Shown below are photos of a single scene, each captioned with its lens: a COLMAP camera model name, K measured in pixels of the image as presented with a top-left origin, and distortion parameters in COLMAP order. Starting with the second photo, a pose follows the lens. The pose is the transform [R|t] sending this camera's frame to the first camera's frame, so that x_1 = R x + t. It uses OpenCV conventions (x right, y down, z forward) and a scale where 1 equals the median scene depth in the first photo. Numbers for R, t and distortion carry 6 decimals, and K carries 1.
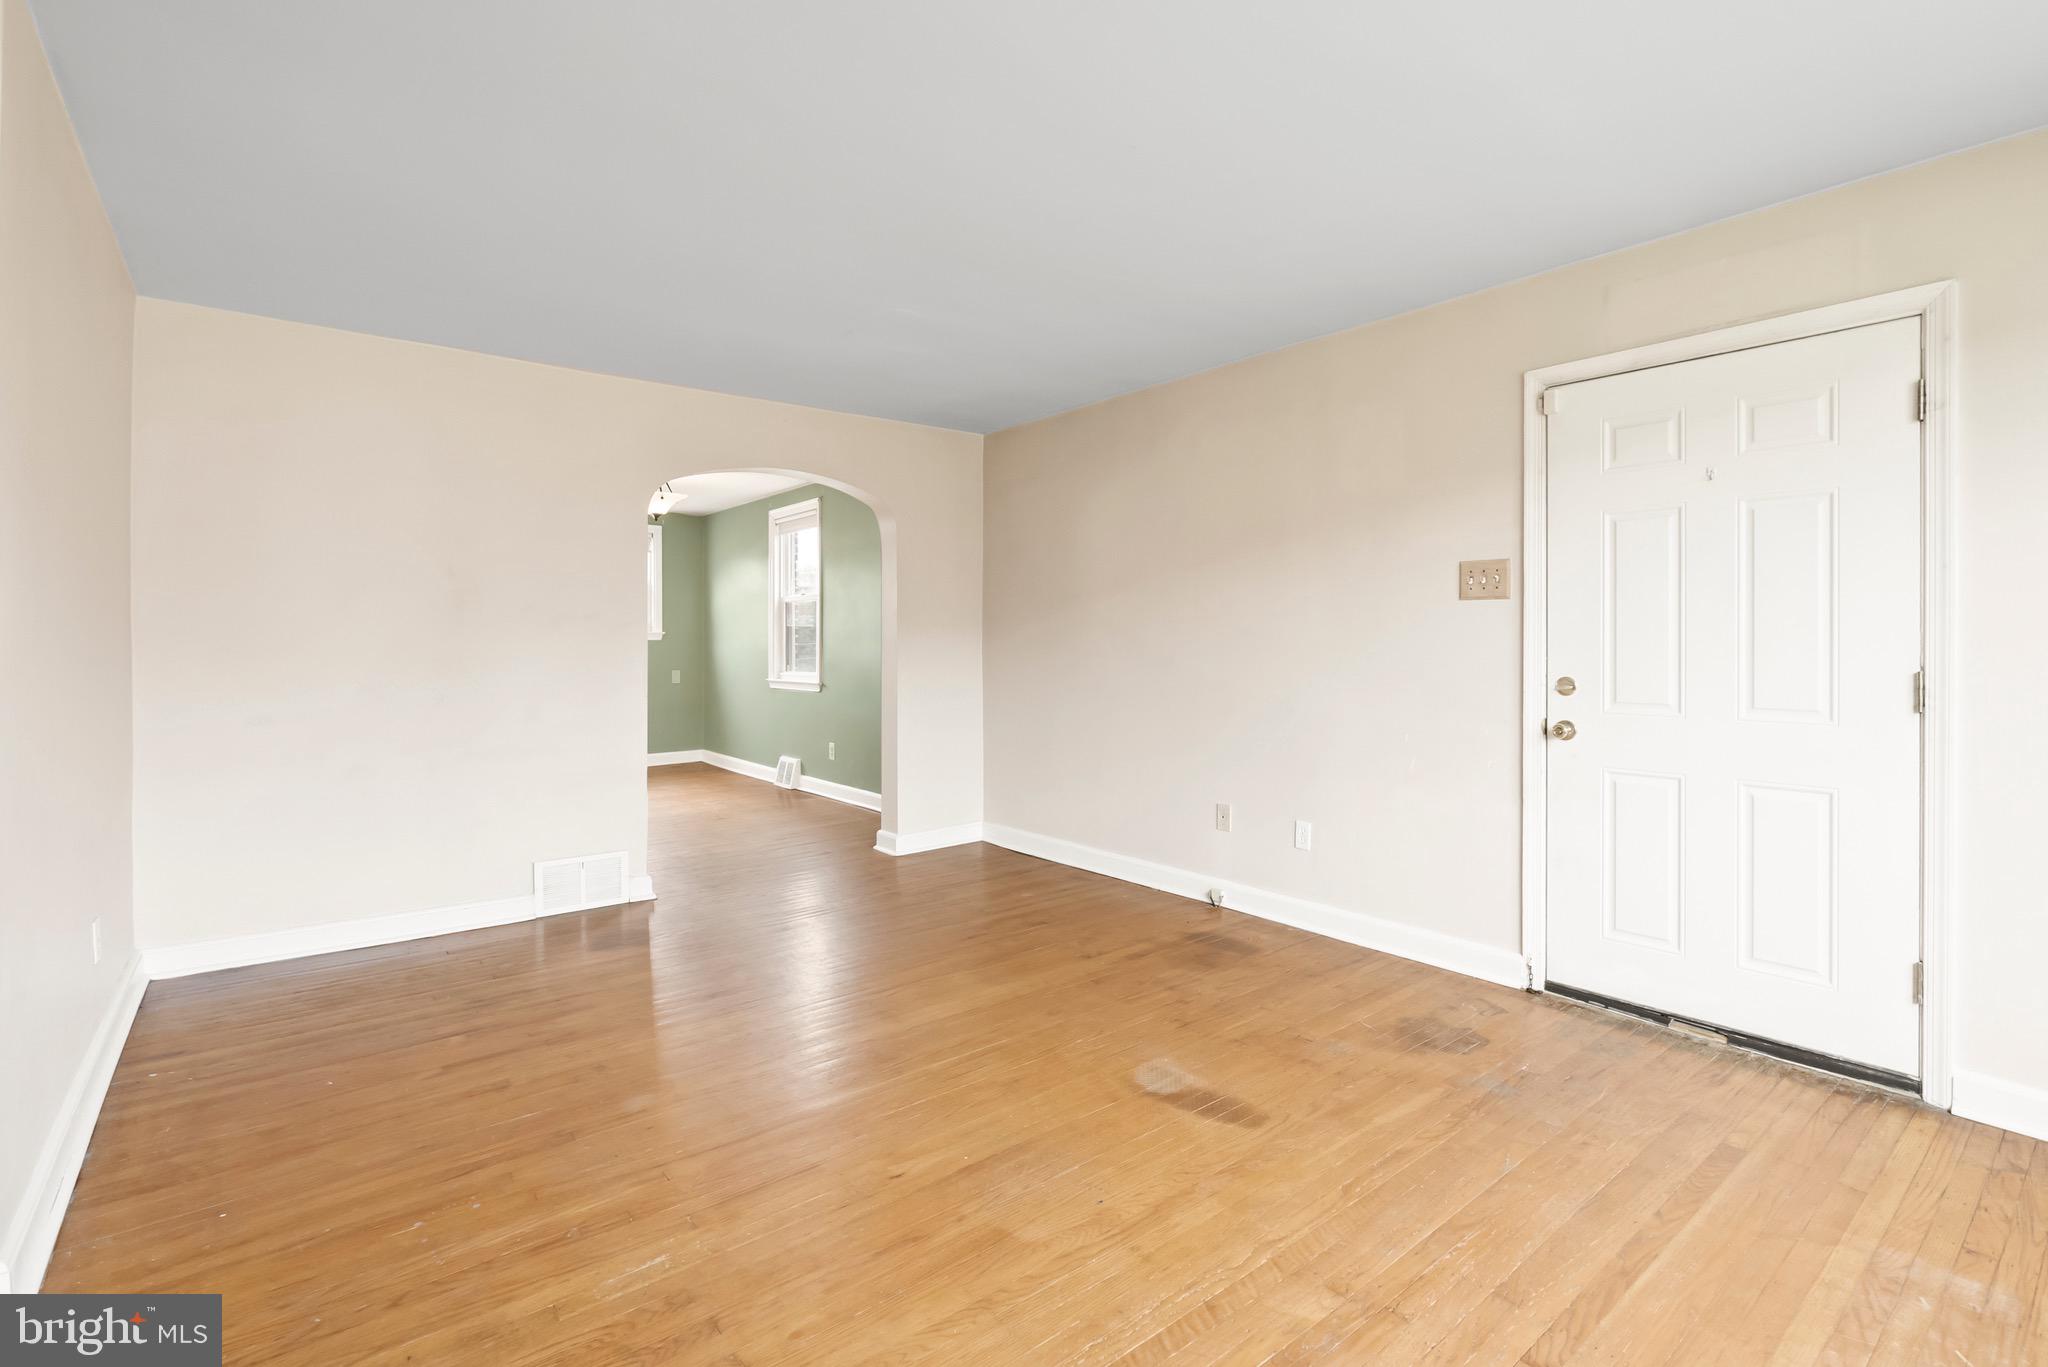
lens RADIAL K [[944.4, 0, 1024.8], [0, 944.4, 637.4], [0, 0, 1]] dist [-0.000617, -0.000067]
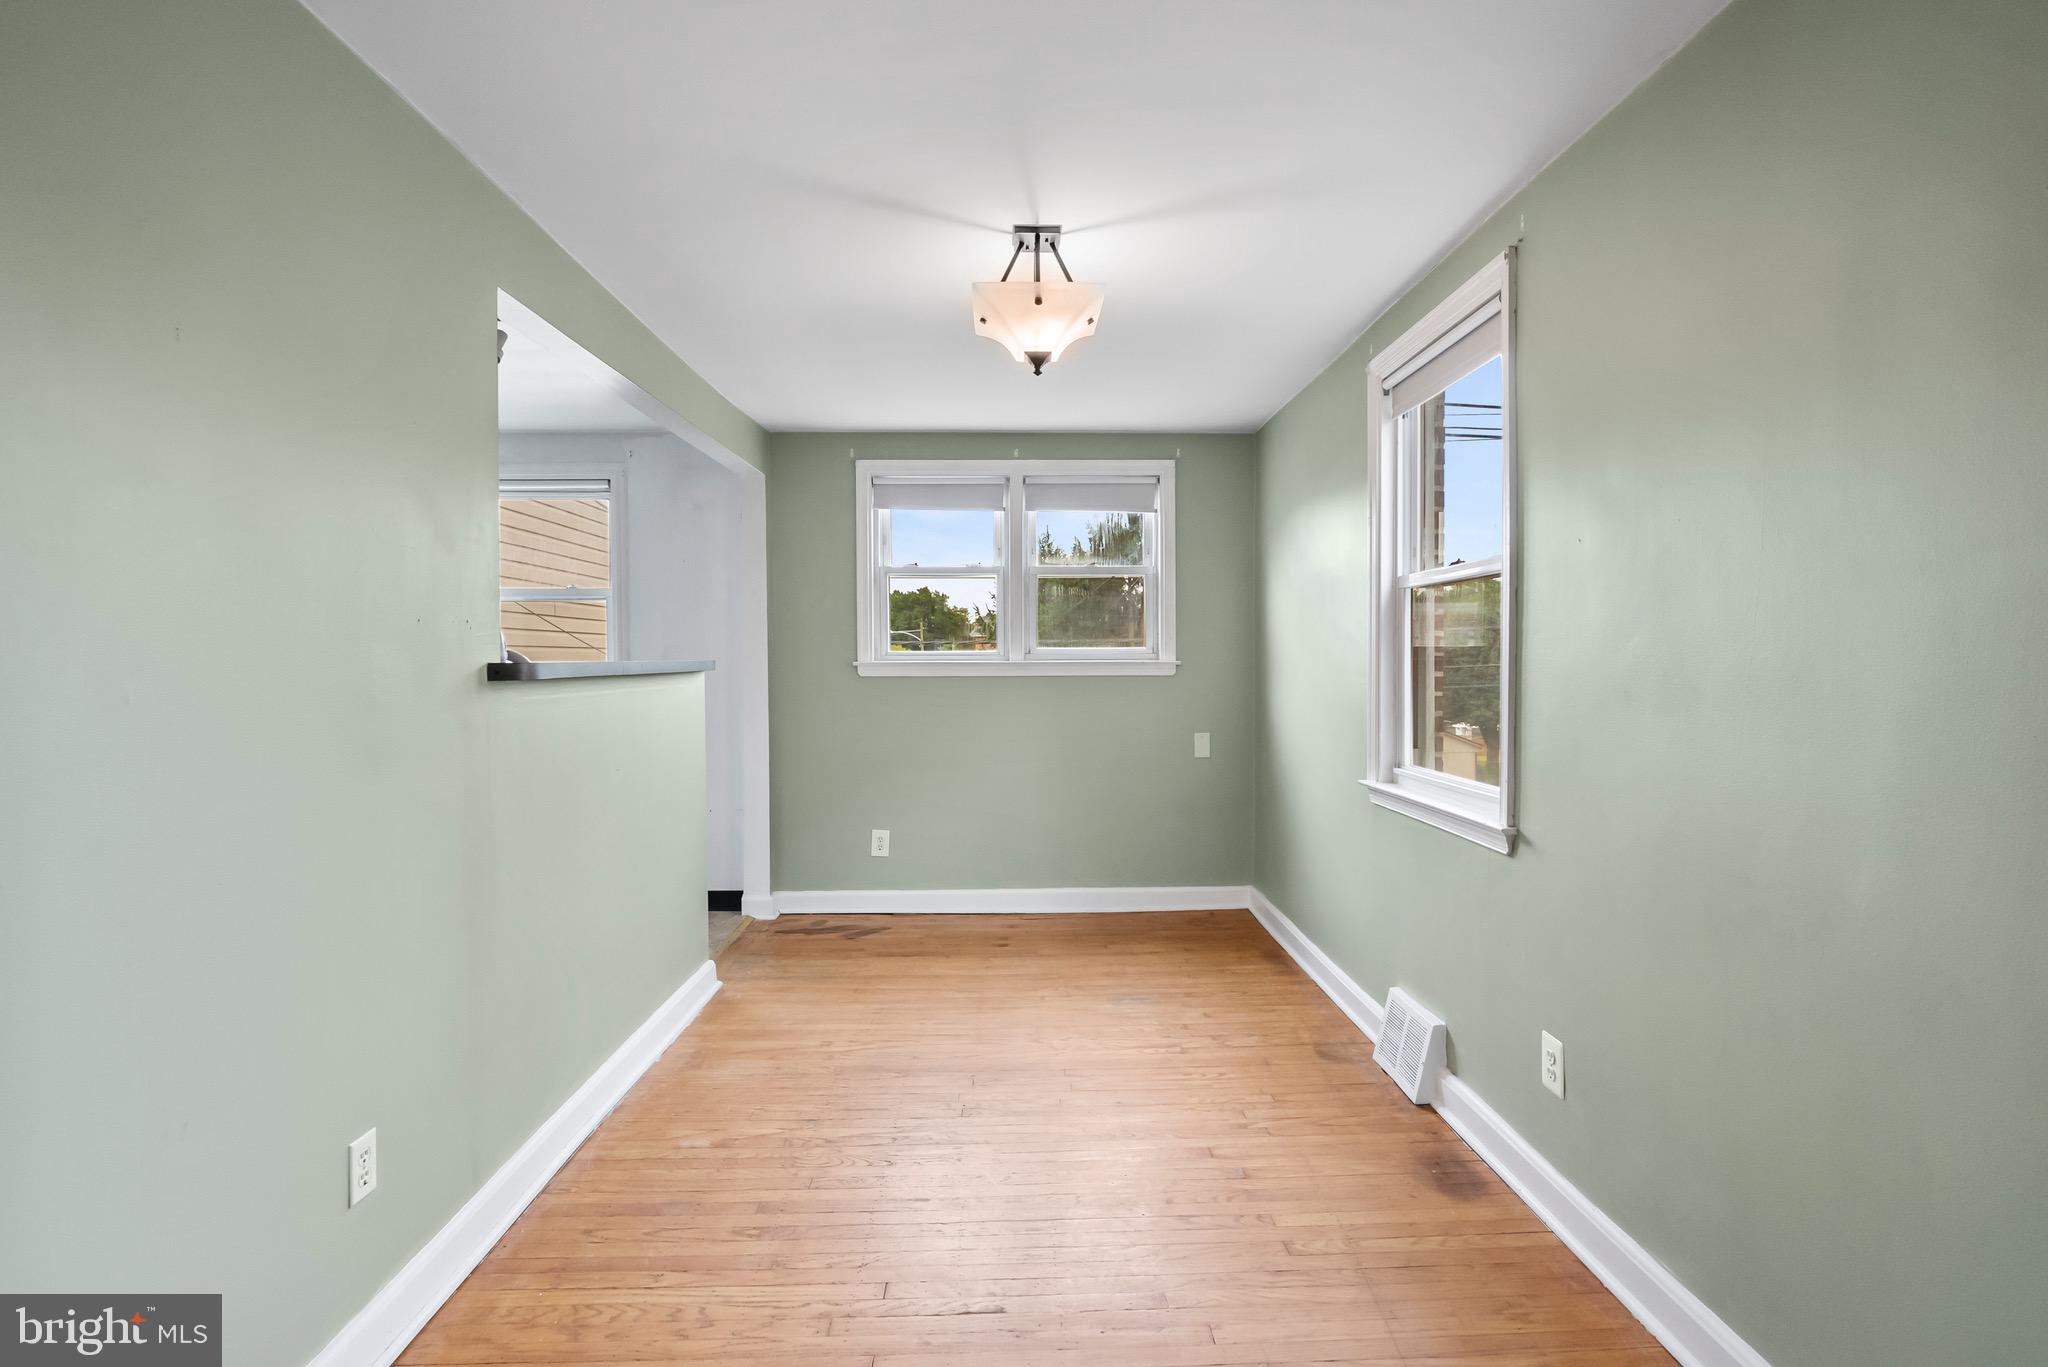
lens RADIAL K [[960.3, 0, 1033.1], [0, 960.3, 671.6], [0, 0, 1]] dist [-0.002737, 0.000188]
pose [[0.792089, 0.006512, -0.610371, -0.377296], [0.005774, 0.999818, 0.018160, -0.028908], [0.610378, -0.017909, 0.791907, 1.660472]]
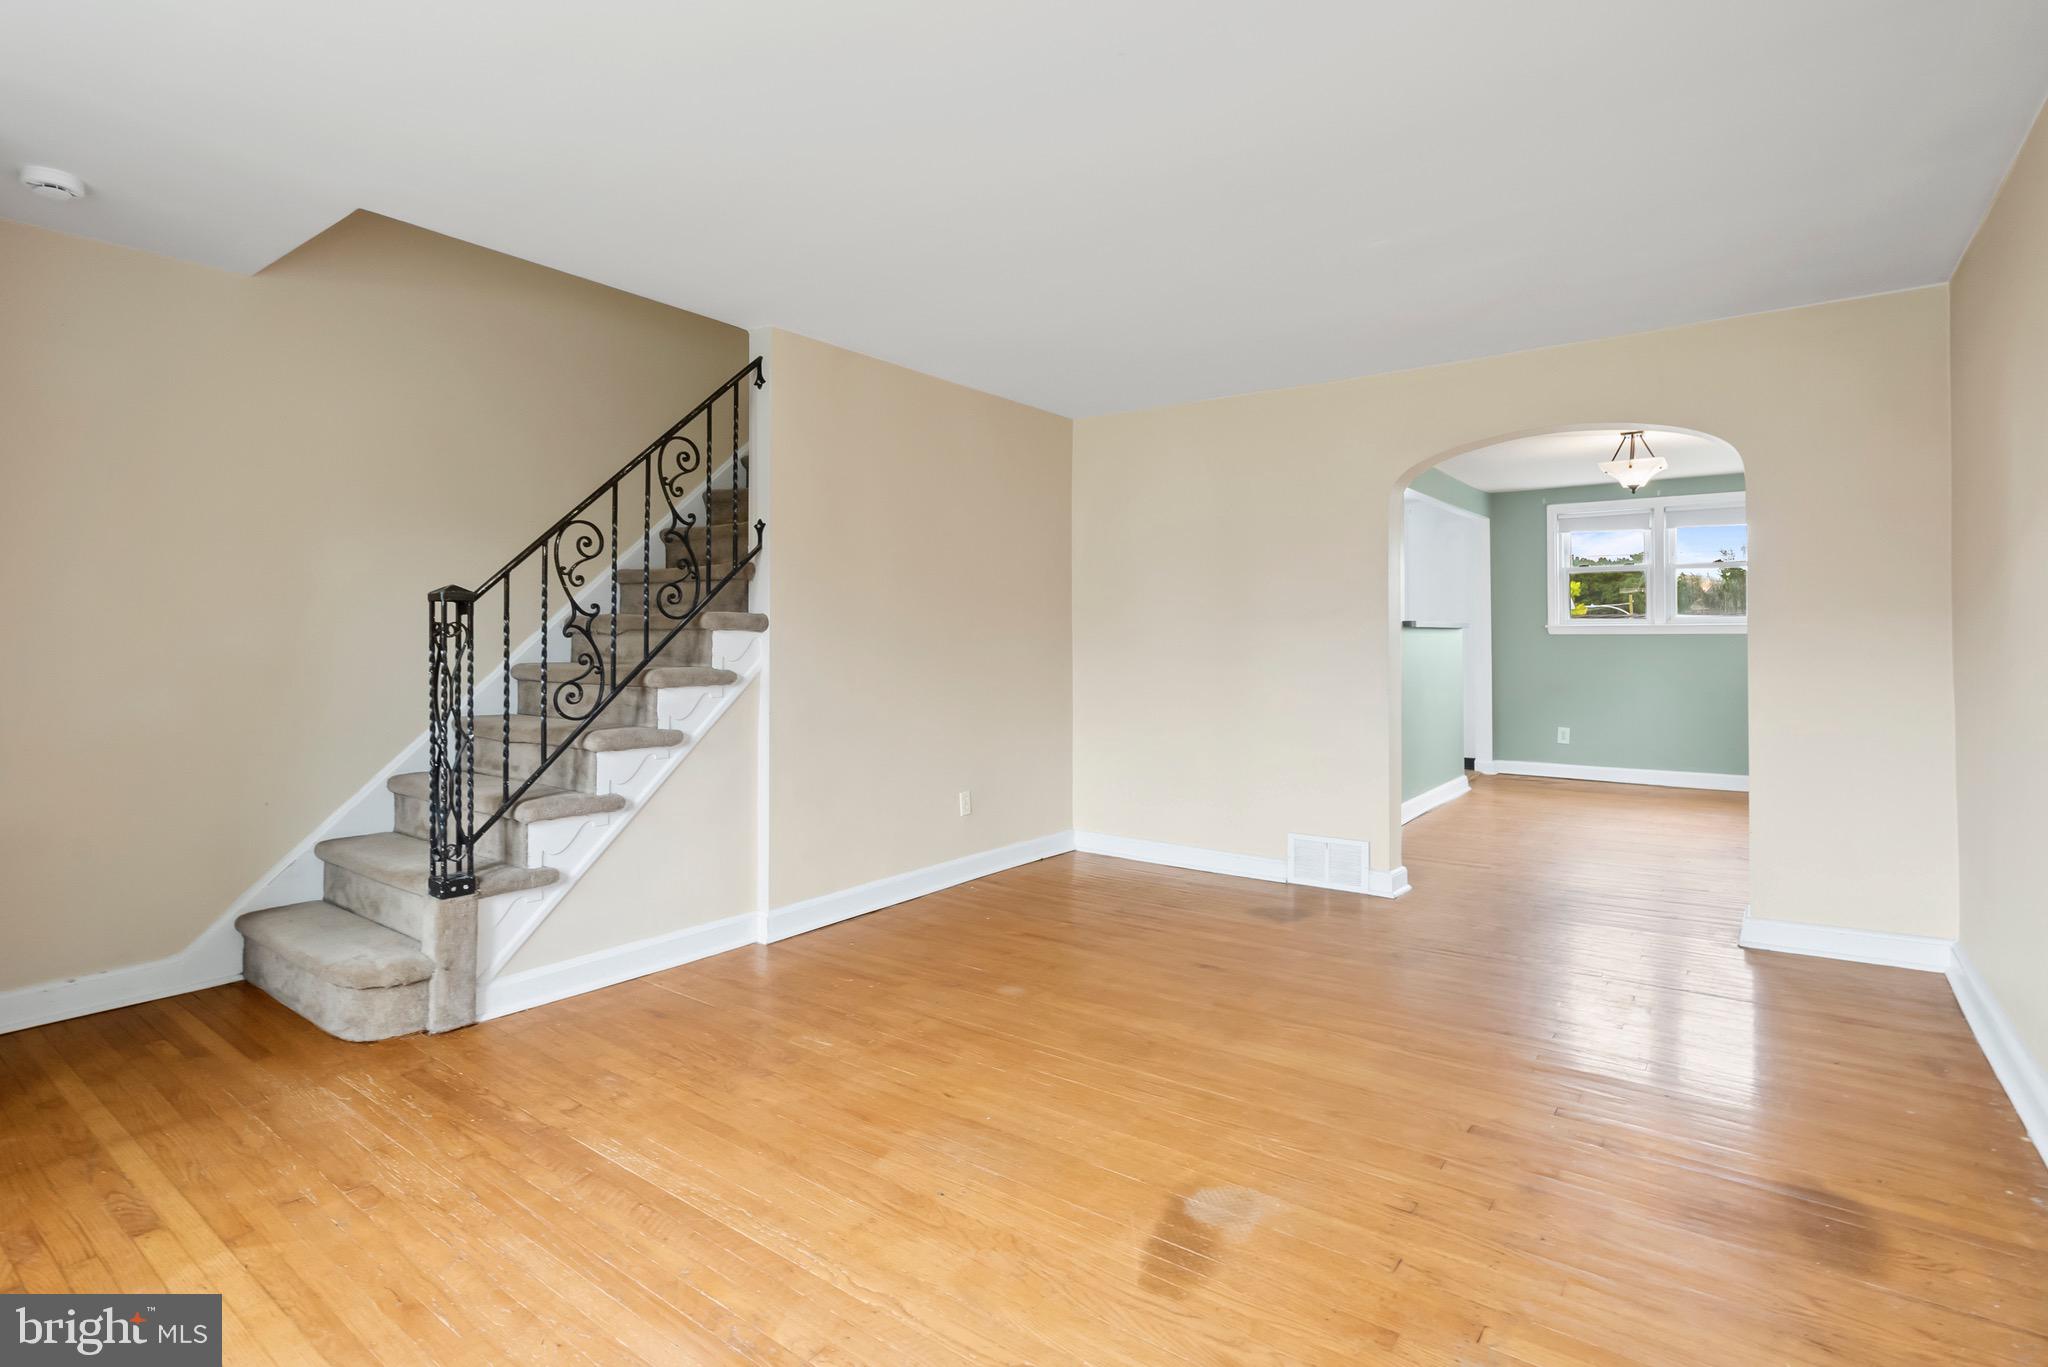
lens RADIAL K [[1002.5, 0, 1028.9], [0, 1002.5, 633.0], [0, 0, 1]] dist [-0.001718, 0.000080]
pose [[0.250174, -0.008339, -0.968165, 0.813993], [0.007982, 0.999947, -0.006550, 0.010788], [0.968168, -0.006090, 0.250228, 0.597200]]
